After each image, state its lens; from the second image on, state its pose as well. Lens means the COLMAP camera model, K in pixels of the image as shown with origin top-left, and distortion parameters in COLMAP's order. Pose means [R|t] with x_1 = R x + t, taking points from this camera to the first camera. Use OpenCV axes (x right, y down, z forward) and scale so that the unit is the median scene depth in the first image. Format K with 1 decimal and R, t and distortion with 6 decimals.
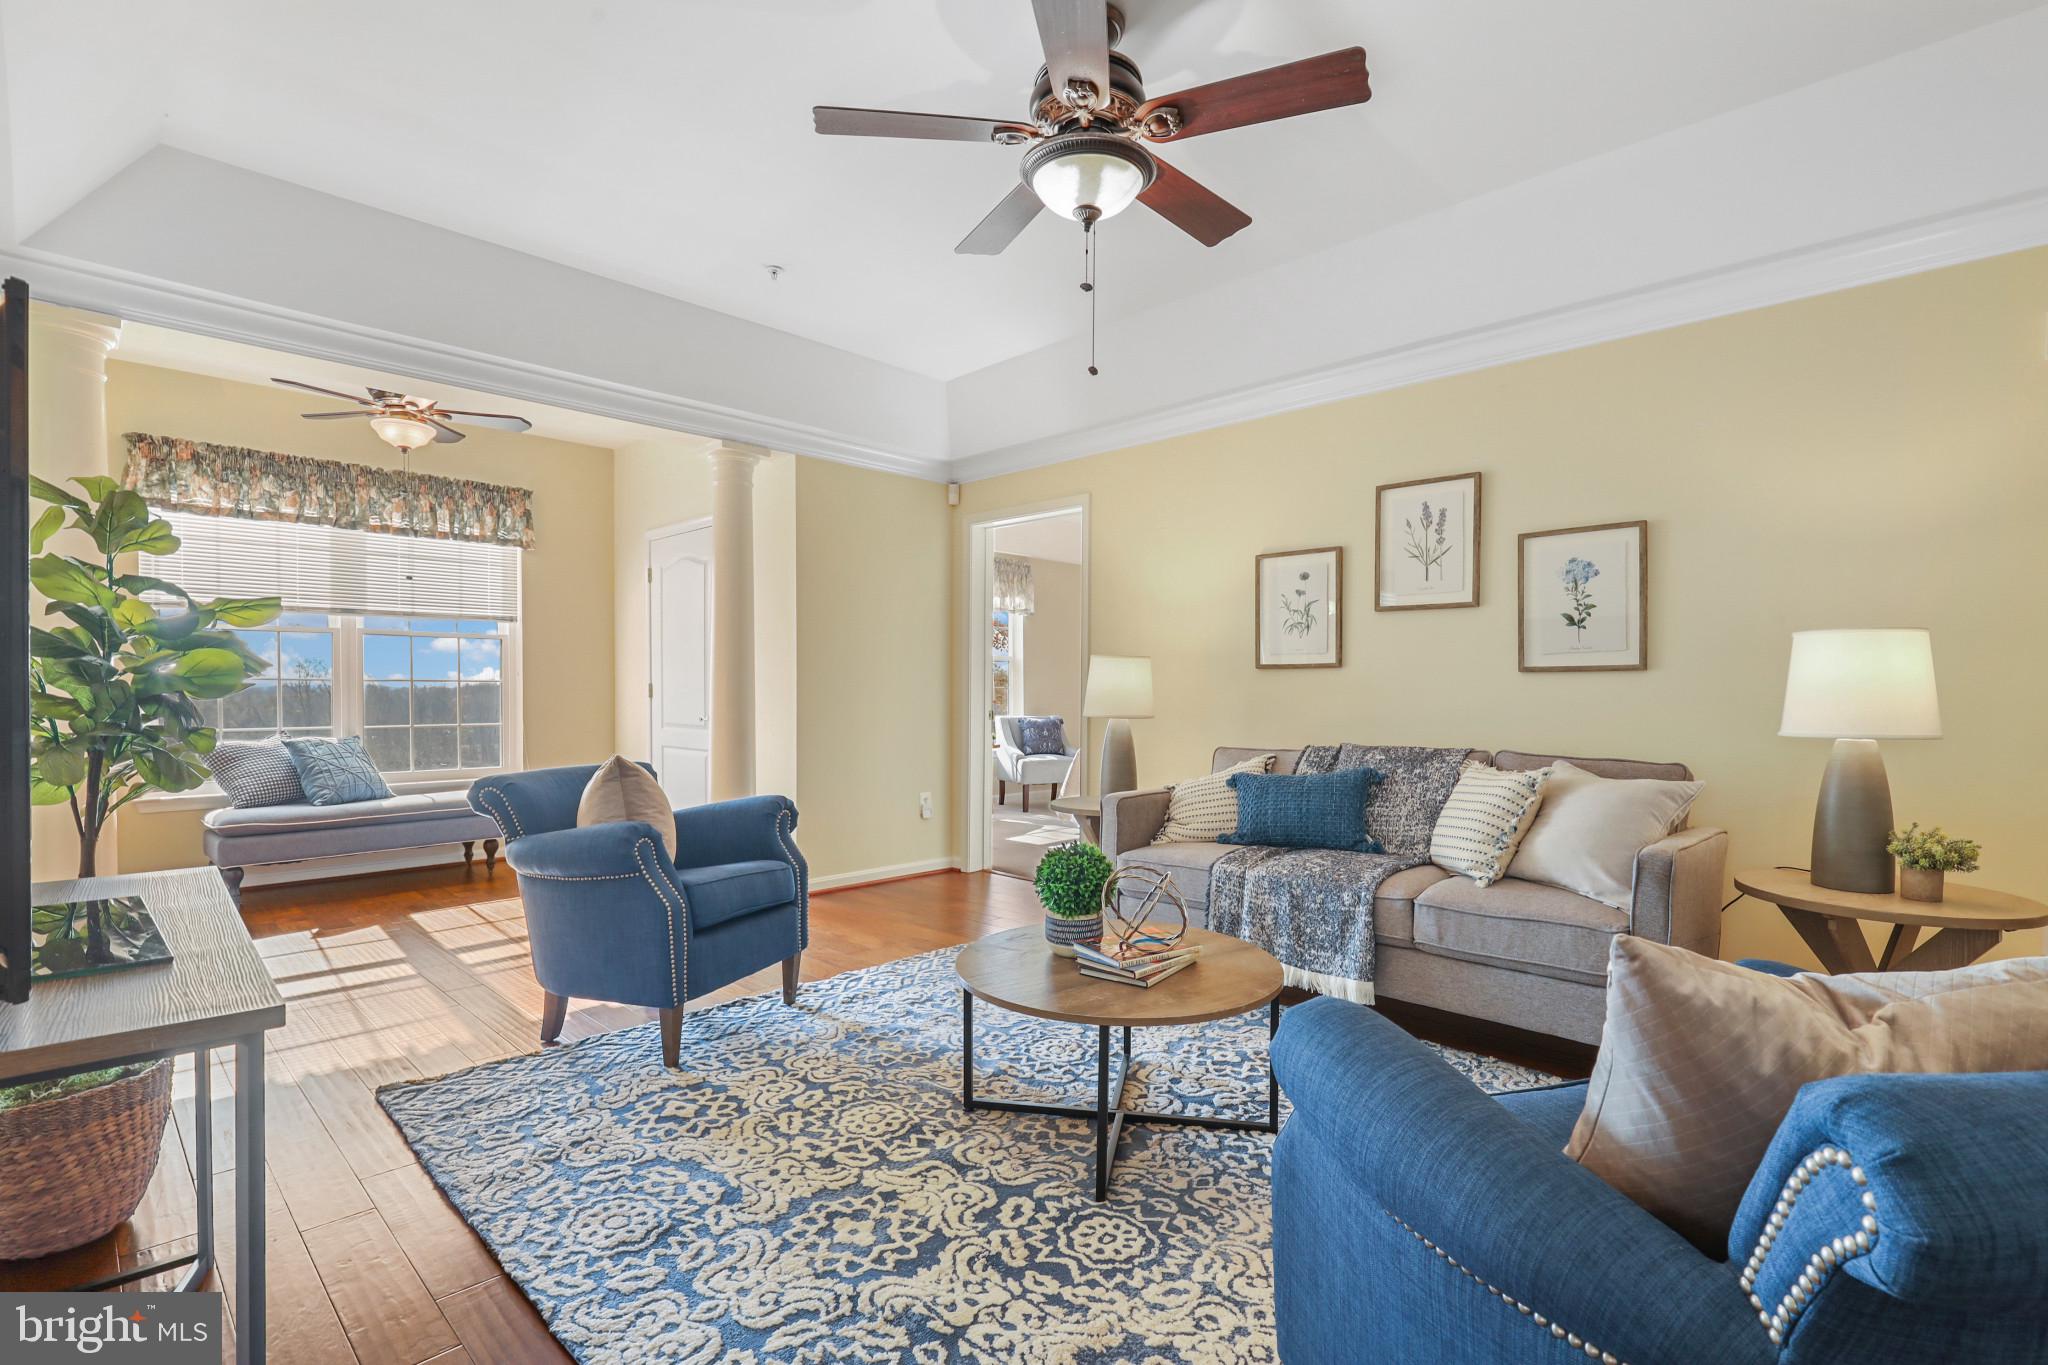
lens RADIAL K [[933.4, 0, 1031.3], [0, 933.4, 686.9], [0, 0, 1]] dist [0.000752, 0.000122]
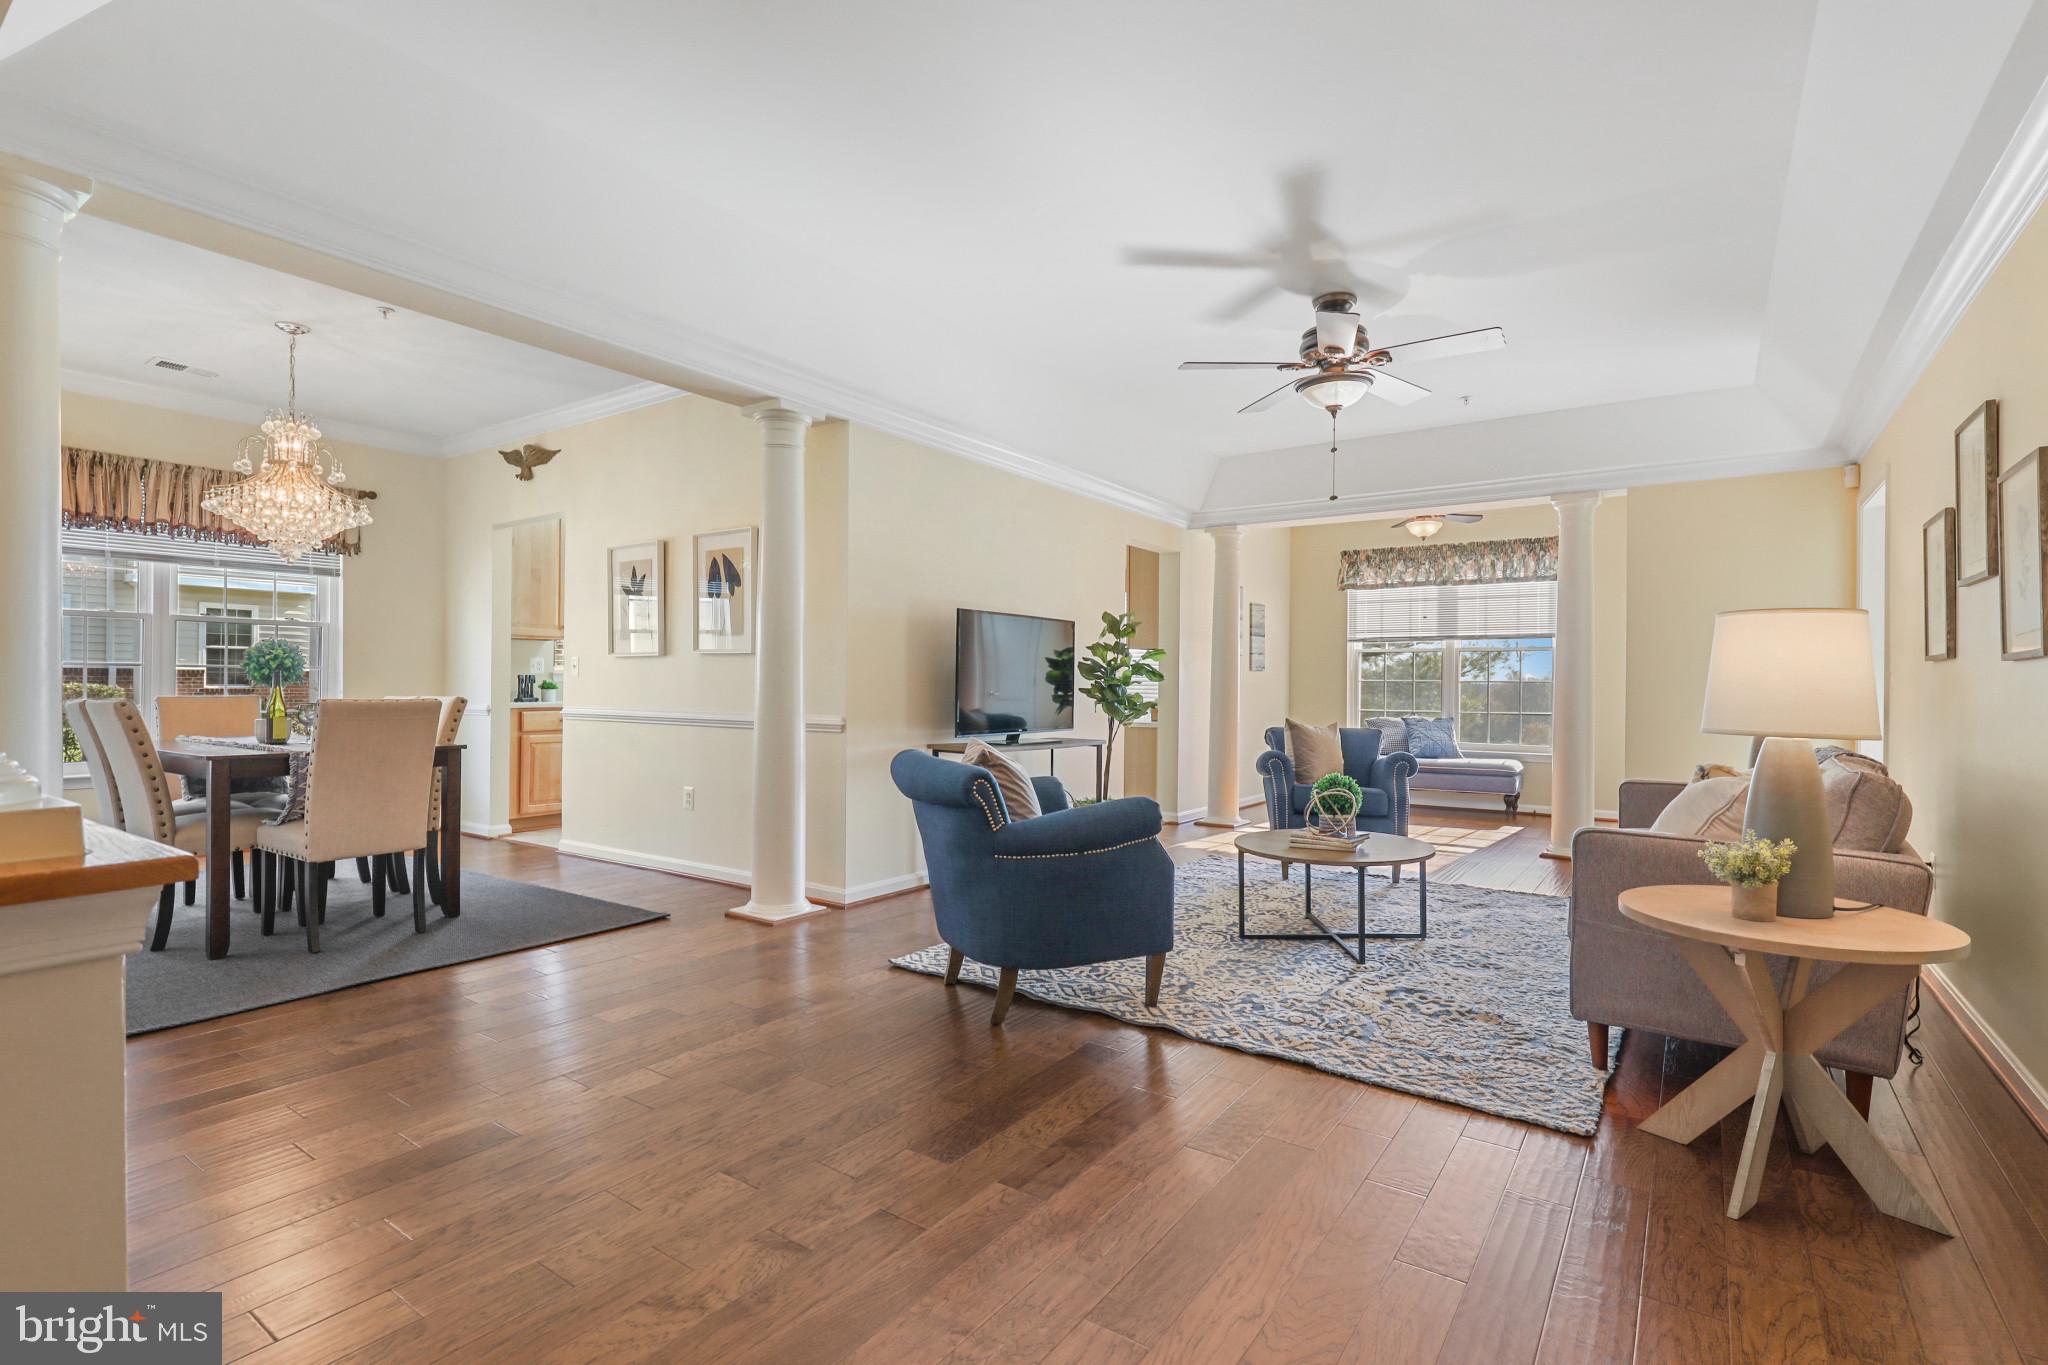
lens RADIAL K [[933.4, 0, 1031.3], [0, 933.4, 686.9], [0, 0, 1]] dist [0.000752, 0.000122]
pose [[0.137018, 0.006973, -0.990544, 0.728644], [-0.011146, 0.999923, 0.005497, 0.001107], [0.990506, 0.010287, 0.137085, 0.097668]]
